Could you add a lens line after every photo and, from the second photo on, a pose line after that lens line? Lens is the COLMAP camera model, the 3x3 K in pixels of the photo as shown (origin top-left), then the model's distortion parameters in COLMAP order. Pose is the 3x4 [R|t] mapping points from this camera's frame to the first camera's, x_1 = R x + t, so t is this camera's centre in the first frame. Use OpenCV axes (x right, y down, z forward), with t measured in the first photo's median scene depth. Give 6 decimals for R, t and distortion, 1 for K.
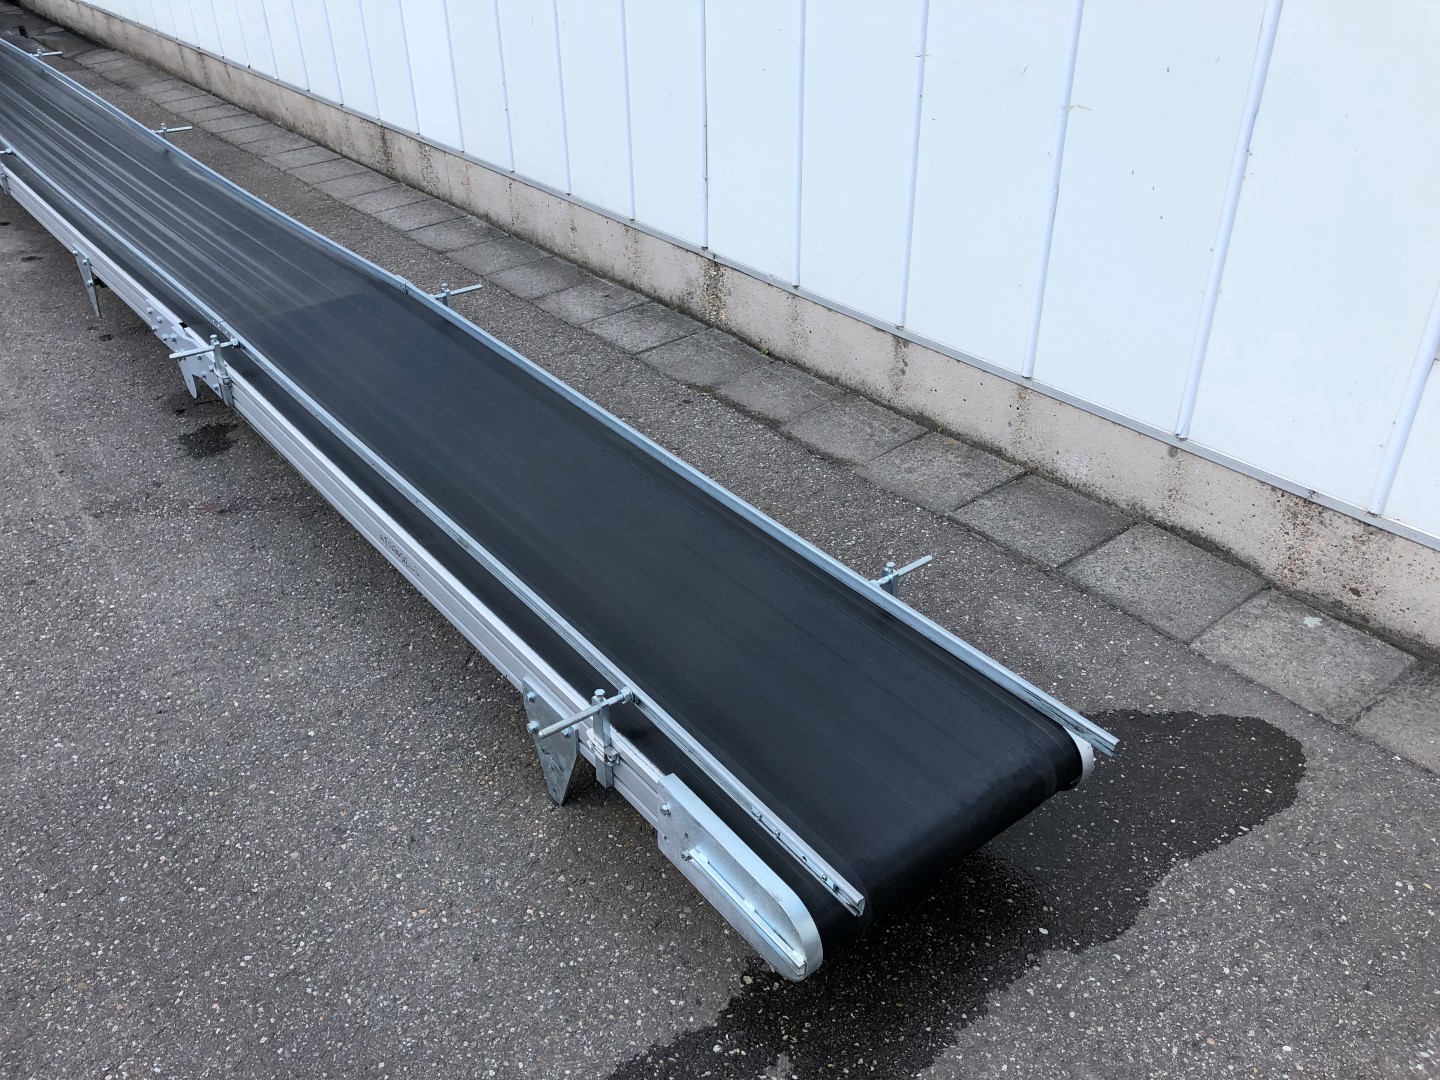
lens RADIAL K [[1182.5, 0, 743.2], [0, 1182.5, 539.2], [0, 0, 1]] dist [0.006877, -0.005506]
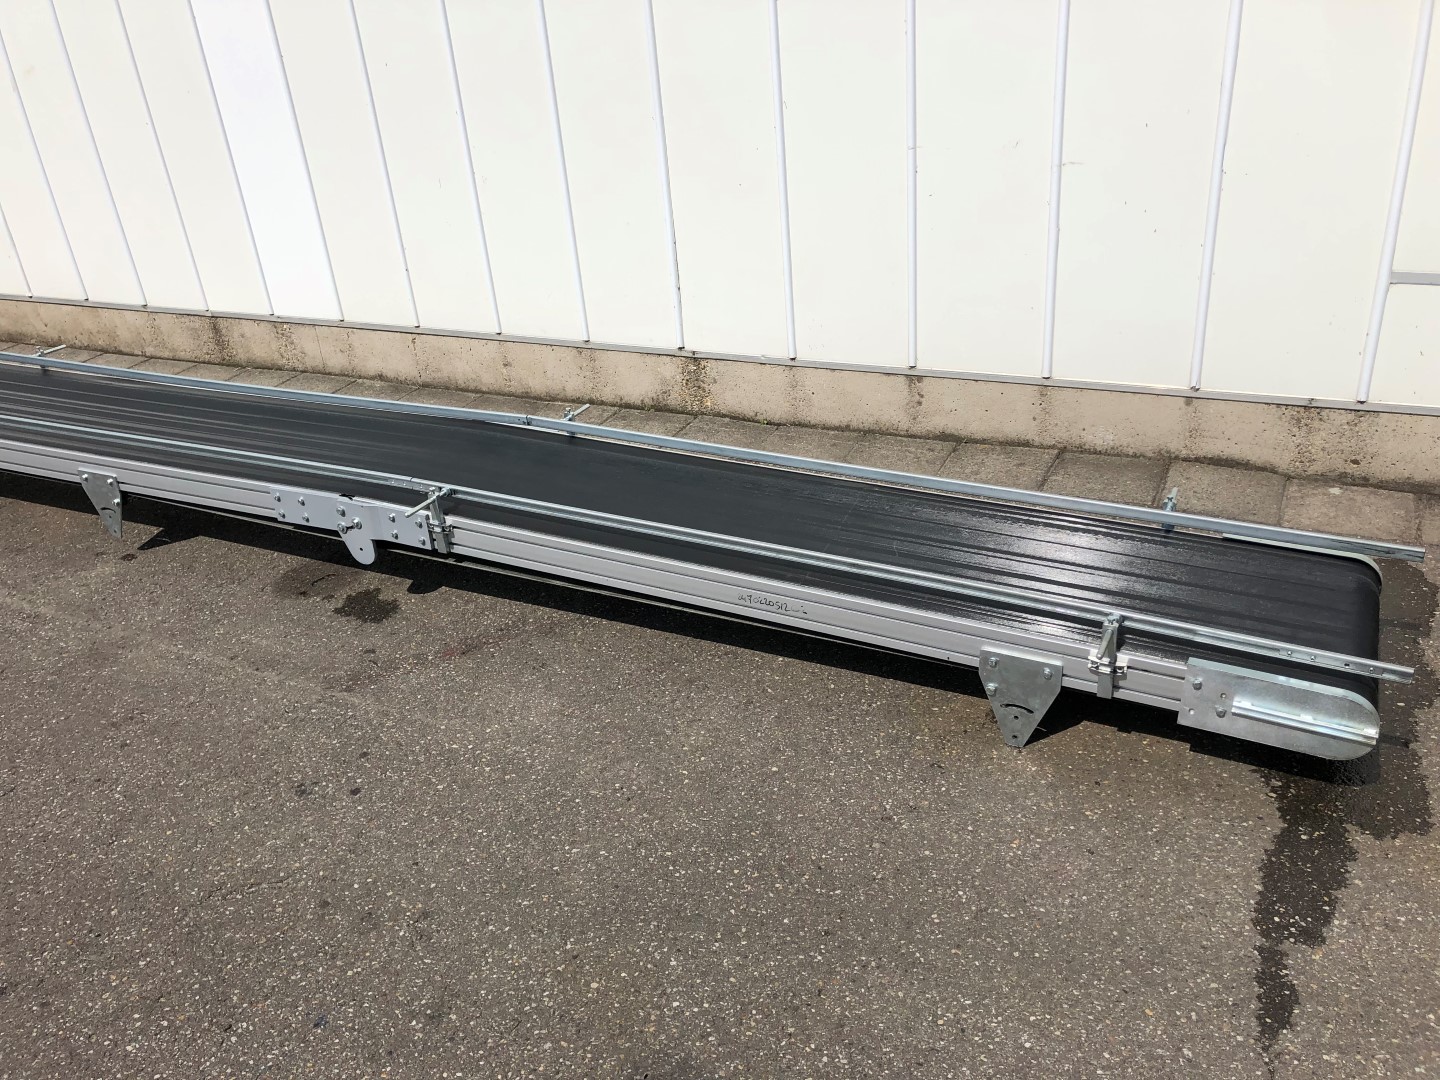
lens RADIAL K [[1170.8, 0, 720.0], [0, 1170.8, 540.0], [0, 0, 1]] dist [0.050139, -0.092318]
pose [[0.912269, -0.246368, 0.327214, -0.479043], [0.277699, 0.959262, -0.051966, -0.001999], [-0.301081, 0.138274, 0.943520, -0.049814]]
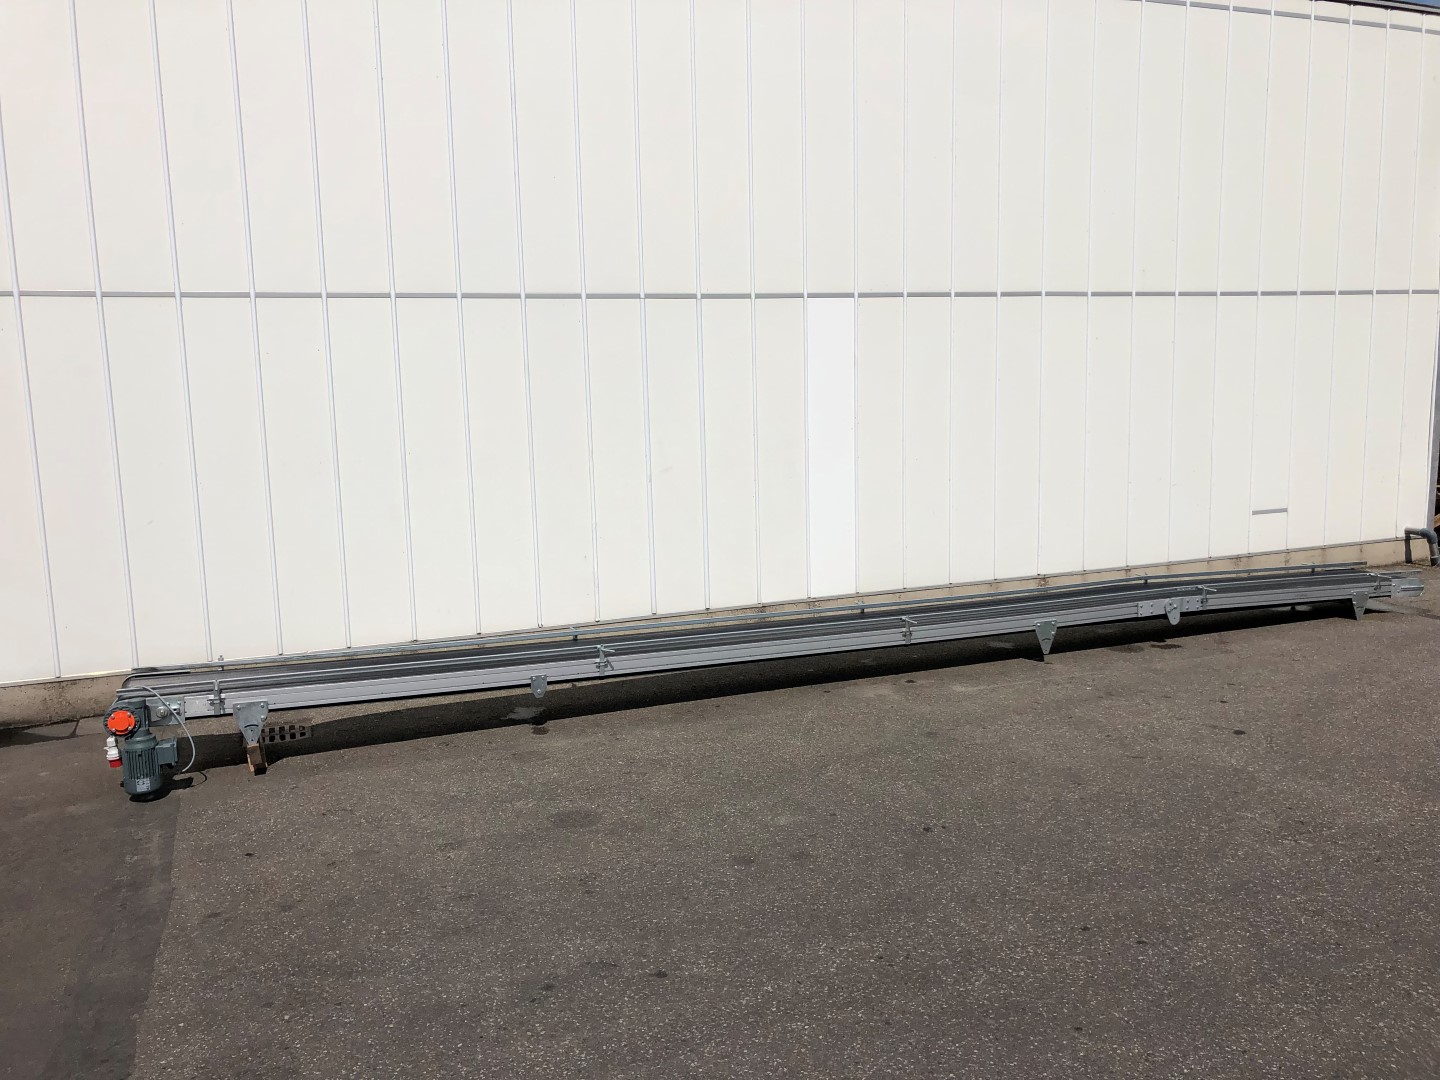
lens RADIAL K [[1186.0, 0, 720.0], [0, 1186.0, 540.0], [0, 0, 1]] dist [-0.001671, 0.007917]
pose [[0.302562, -0.142312, 0.942445, -2.986661], [0.519831, 0.853423, -0.038017, -0.653283], [-0.798894, 0.501415, 0.332192, 0.784157]]
